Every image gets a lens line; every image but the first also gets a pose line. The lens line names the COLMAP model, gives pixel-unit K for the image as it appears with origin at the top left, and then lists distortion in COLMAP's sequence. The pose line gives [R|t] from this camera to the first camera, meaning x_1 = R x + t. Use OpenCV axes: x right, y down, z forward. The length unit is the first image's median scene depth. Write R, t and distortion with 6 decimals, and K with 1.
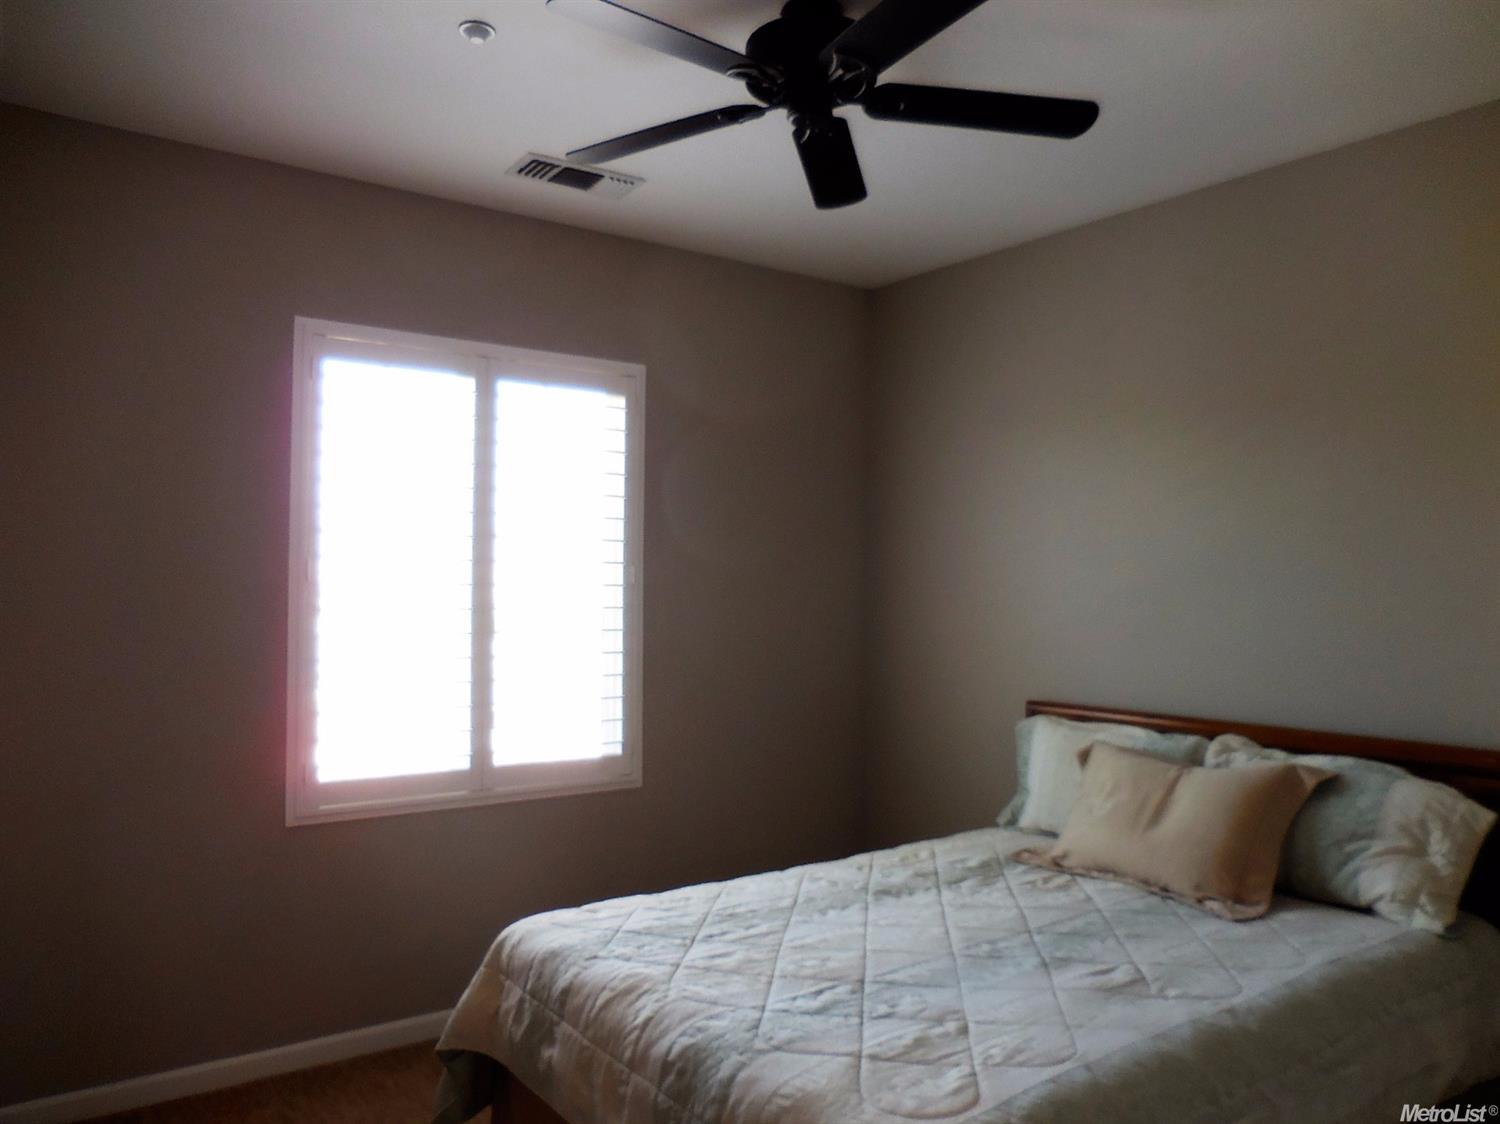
lens RADIAL K [[1124.6, 0, 745.1], [0, 1124.6, 561.0], [0, 0, 1]] dist [-0.020067, 0.003289]
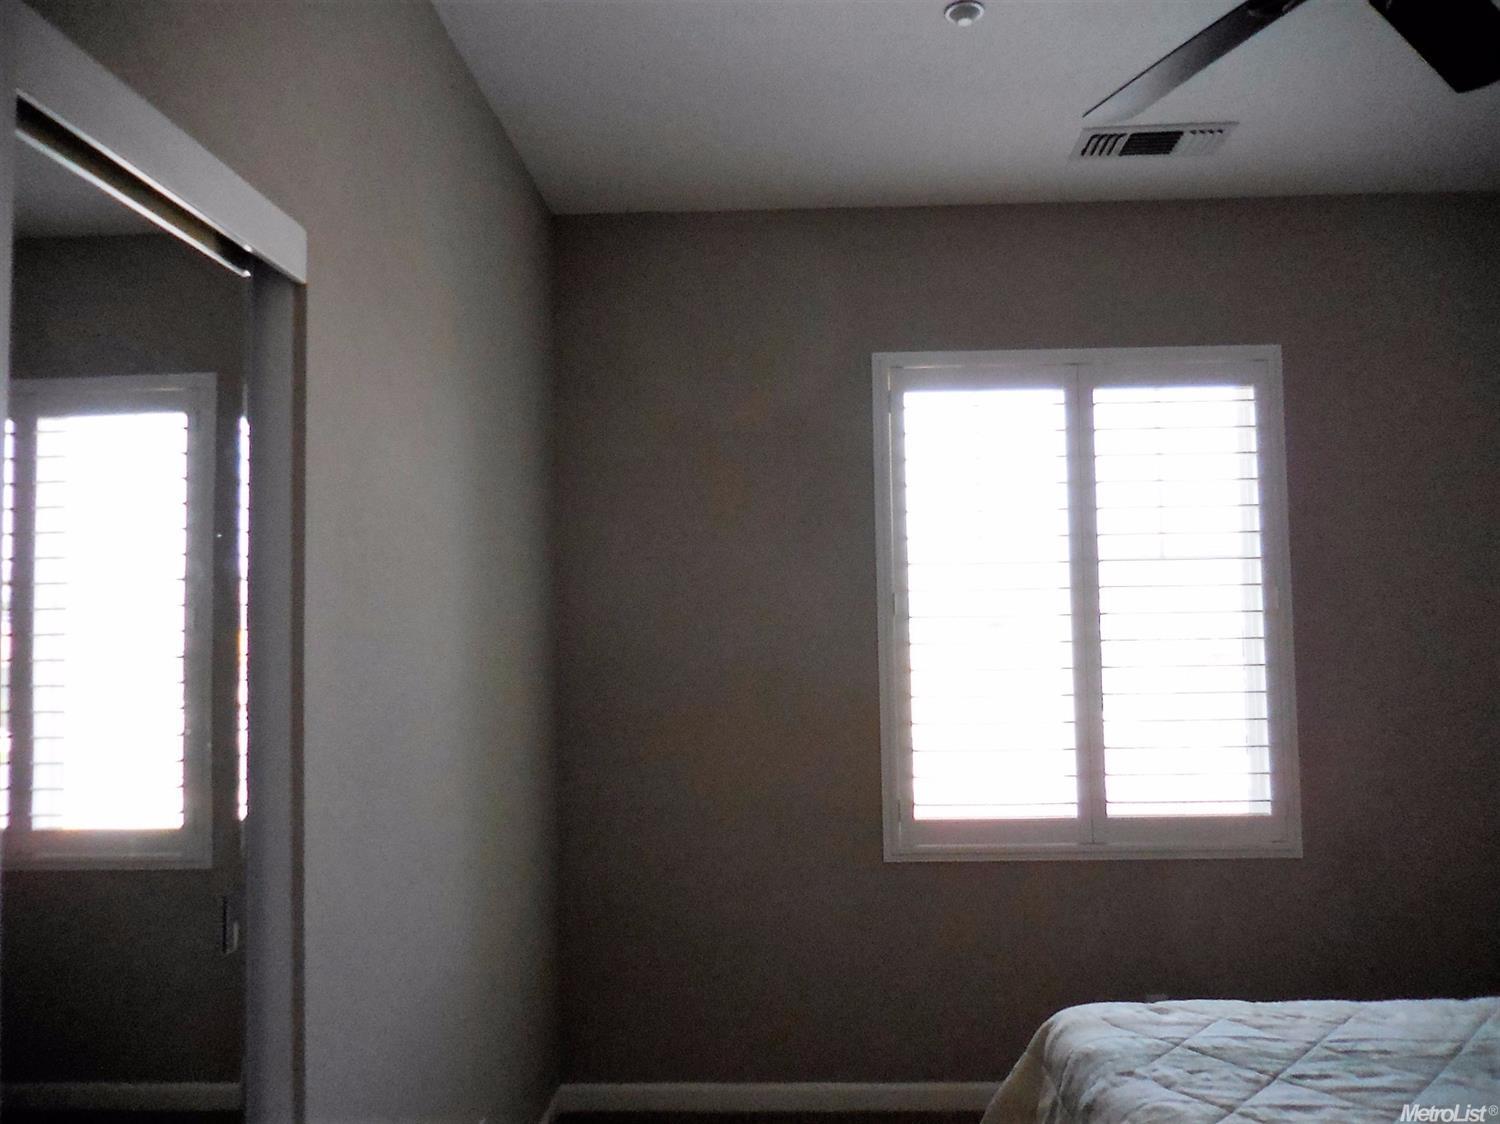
lens RADIAL K [[1124.6, 0, 745.1], [0, 1124.6, 561.0], [0, 0, 1]] dist [-0.020067, 0.003289]
pose [[0.788213, -0.045543, -0.613715, 0.144940], [0.034125, 0.998958, -0.030304, -0.005599], [0.614455, 0.002943, 0.788946, 0.159803]]
